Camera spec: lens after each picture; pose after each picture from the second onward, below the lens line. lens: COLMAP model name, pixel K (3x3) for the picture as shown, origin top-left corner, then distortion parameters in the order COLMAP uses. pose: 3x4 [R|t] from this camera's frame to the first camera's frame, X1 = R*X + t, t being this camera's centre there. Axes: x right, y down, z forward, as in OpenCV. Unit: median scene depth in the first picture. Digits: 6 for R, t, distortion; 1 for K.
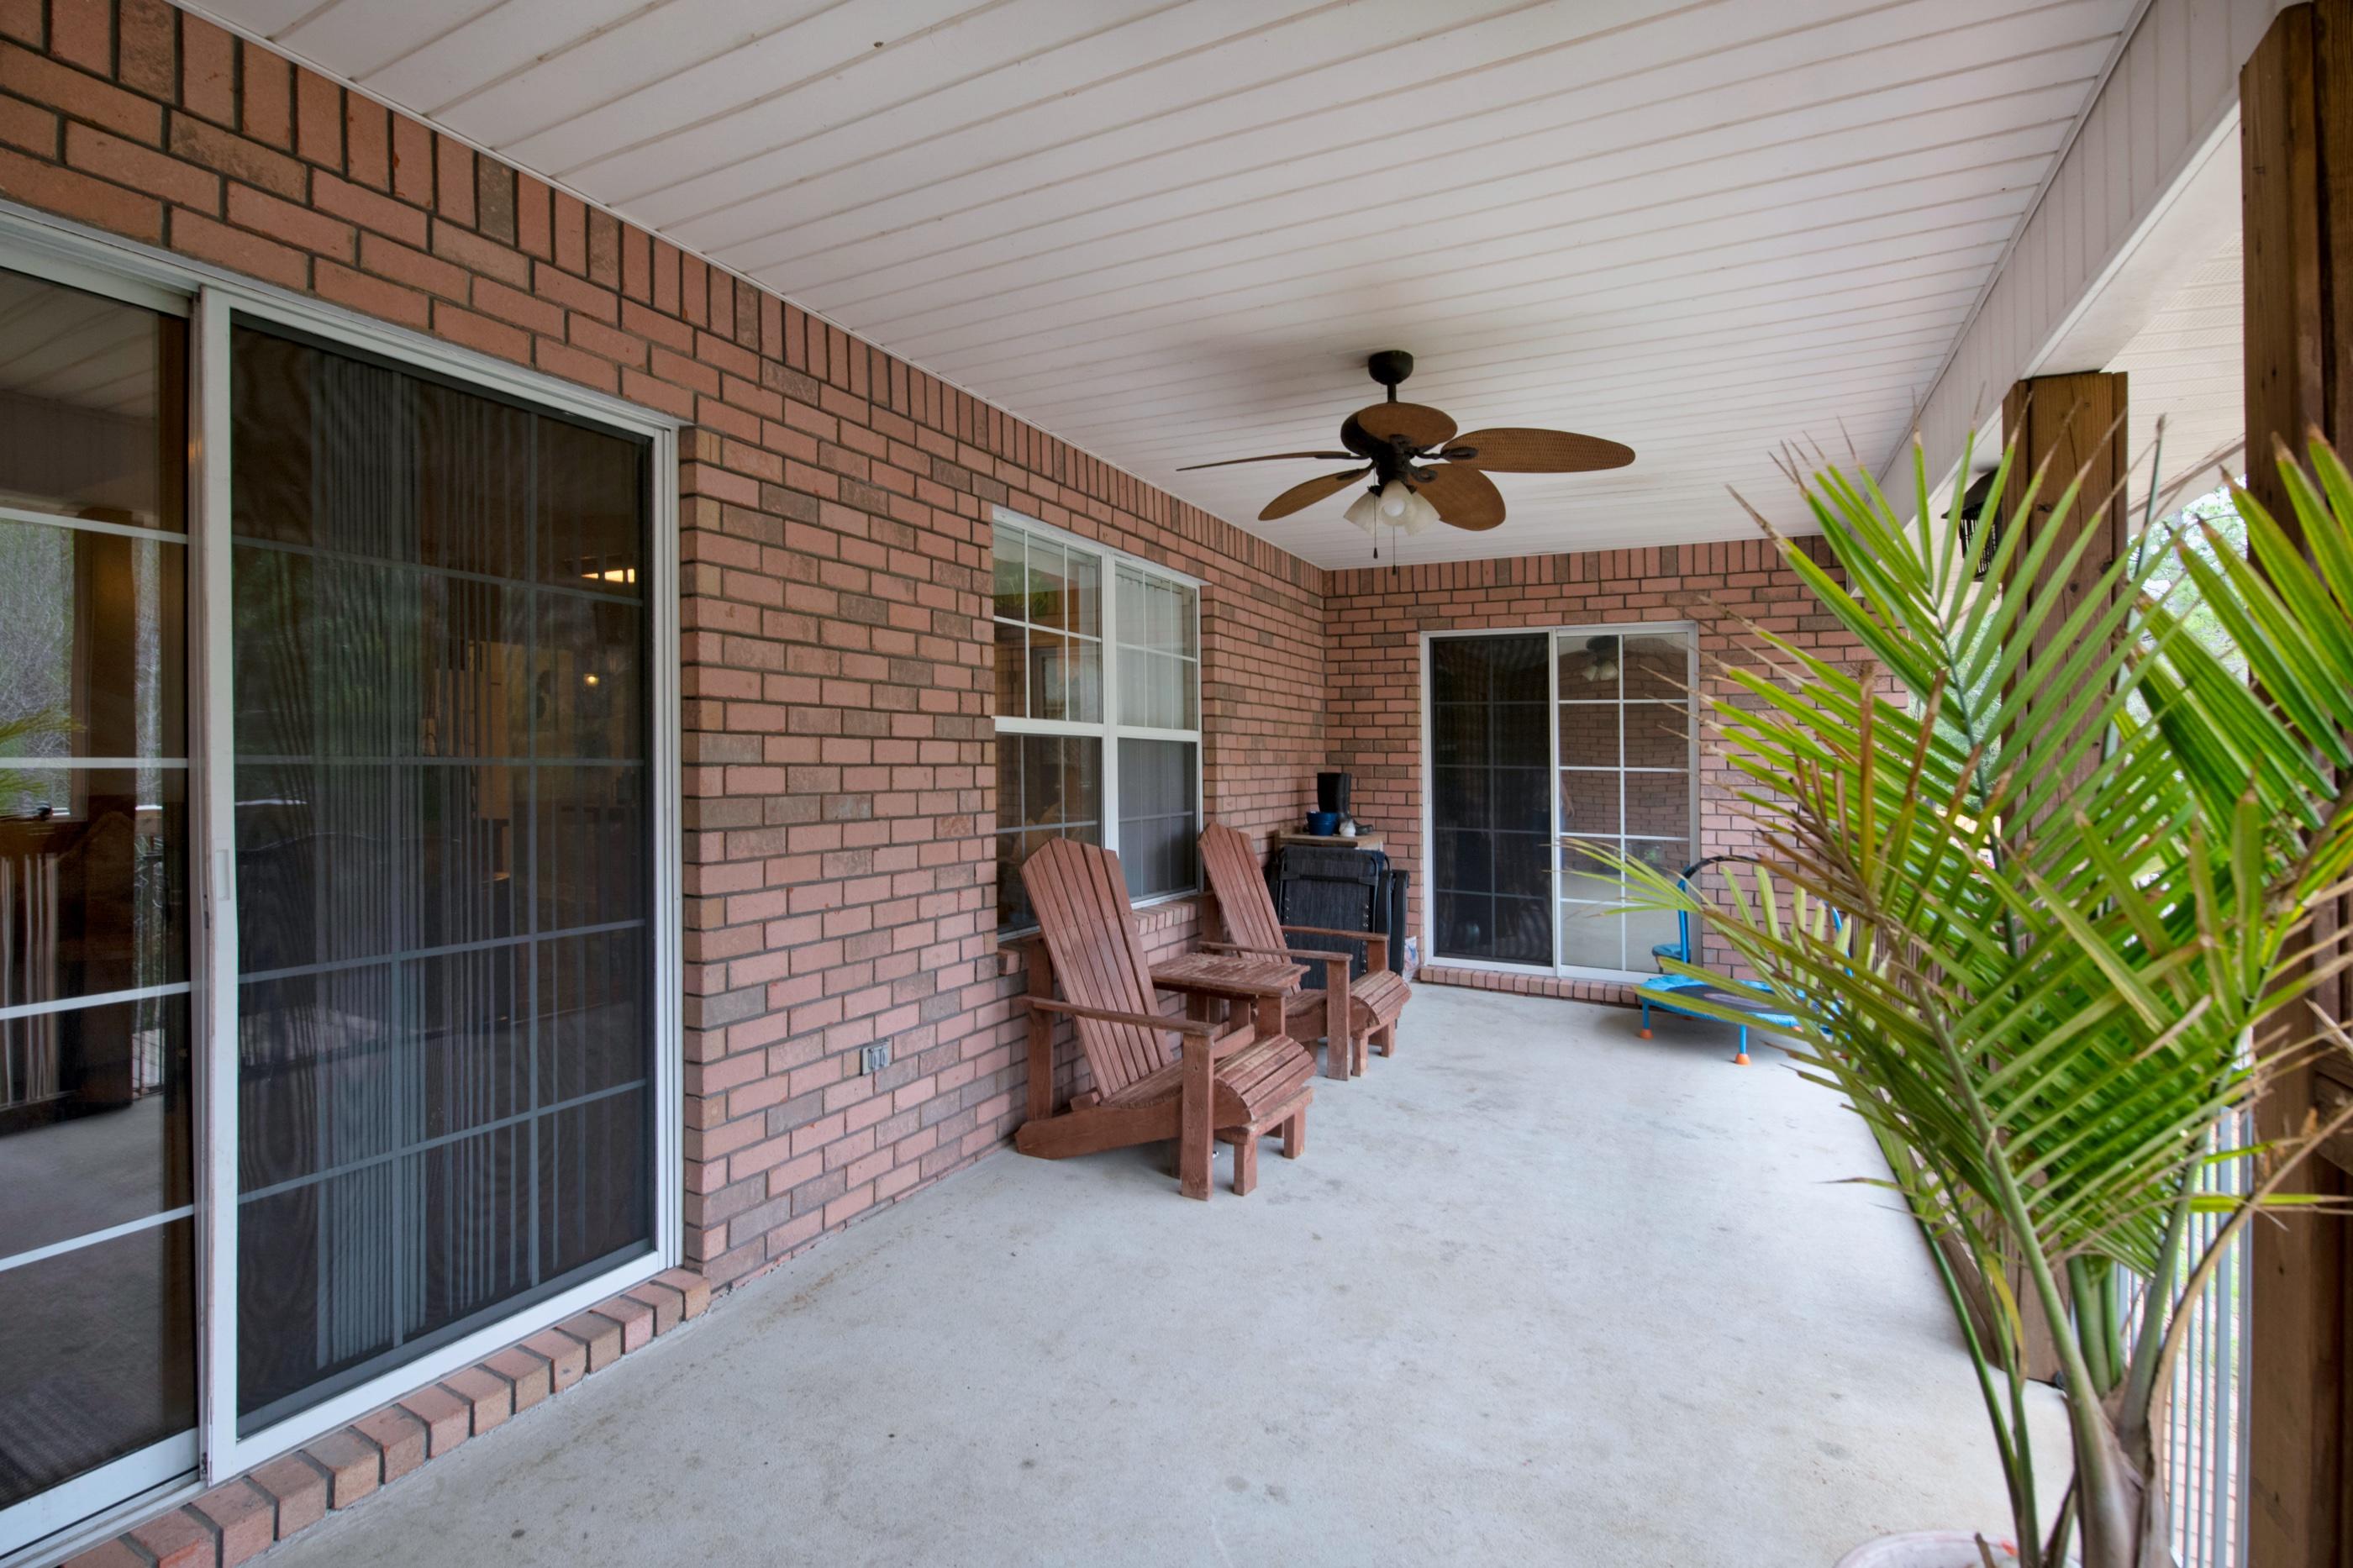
lens RADIAL K [[1028.7, 0, 1184.9], [0, 1028.7, 752.5], [0, 0, 1]] dist [-0.000152, -0.000444]
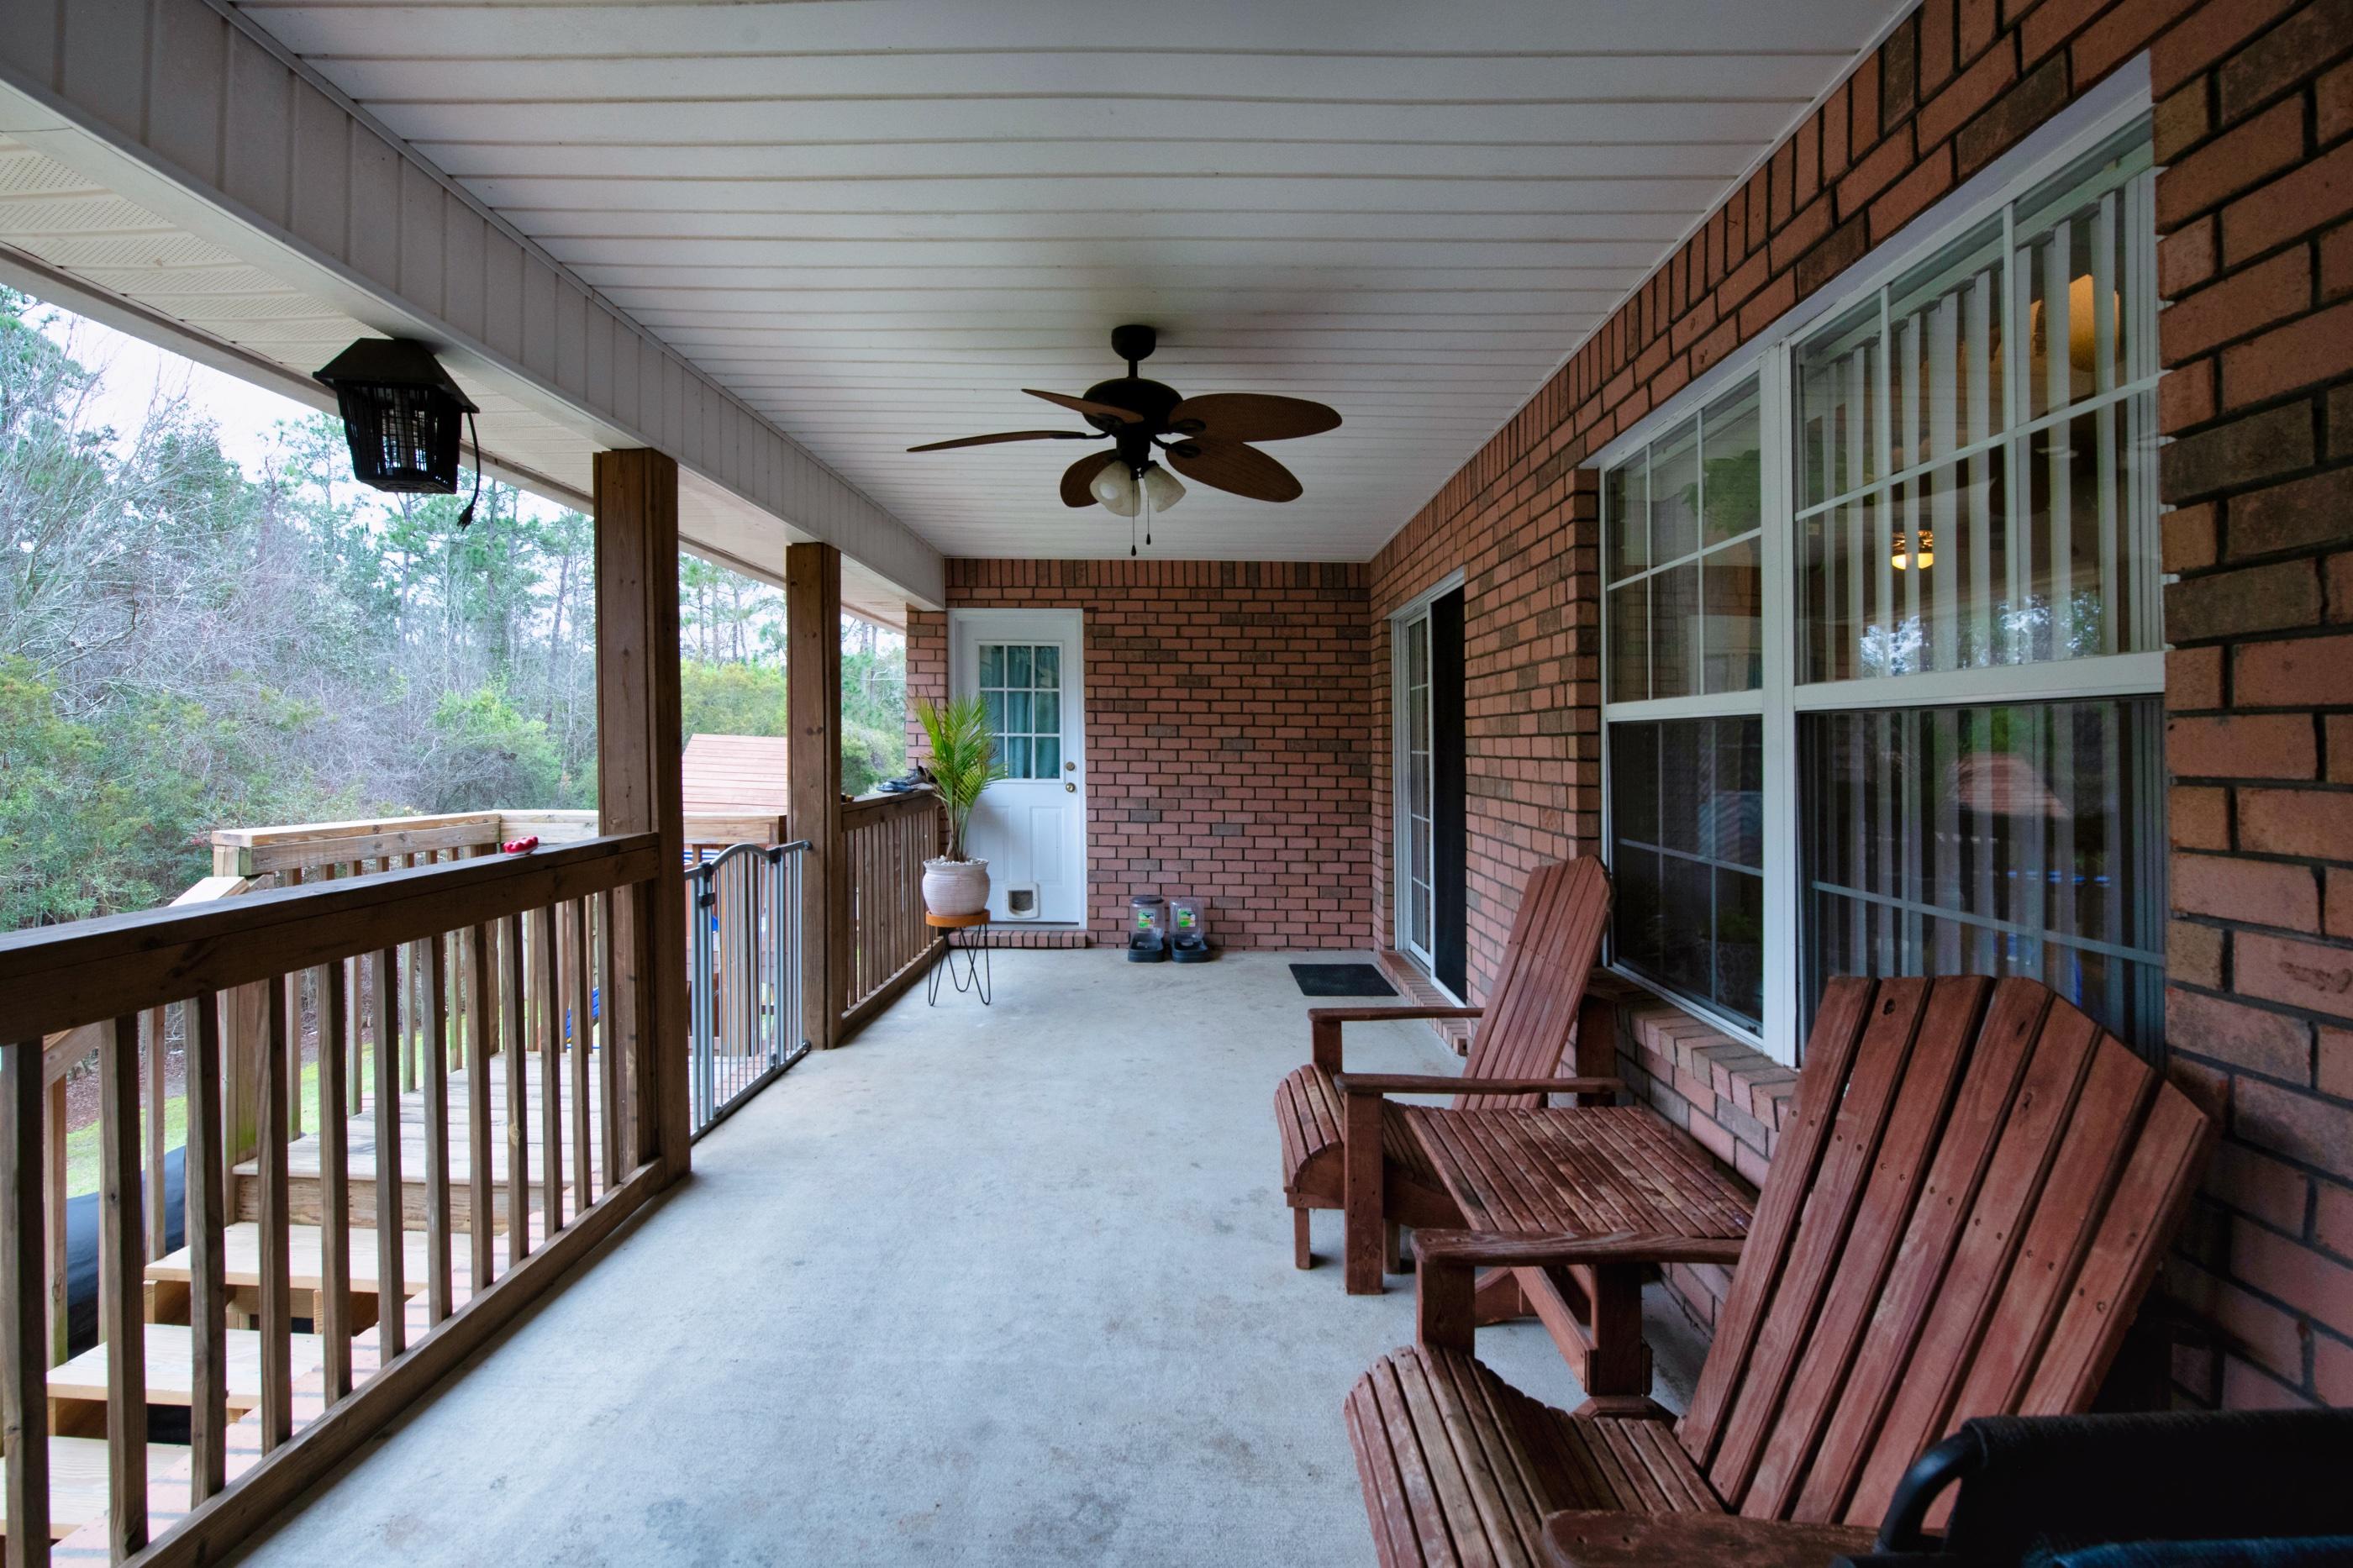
lens RADIAL K [[945.7, 0, 1198.8], [0, 945.7, 791.8], [0, 0, 1]] dist [-0.000297, -0.000202]
pose [[-0.888254, -0.001403, -0.459351, 0.493841], [-0.018968, 0.999254, 0.033626, 0.018435], [0.458962, 0.038582, -0.887618, 1.559118]]
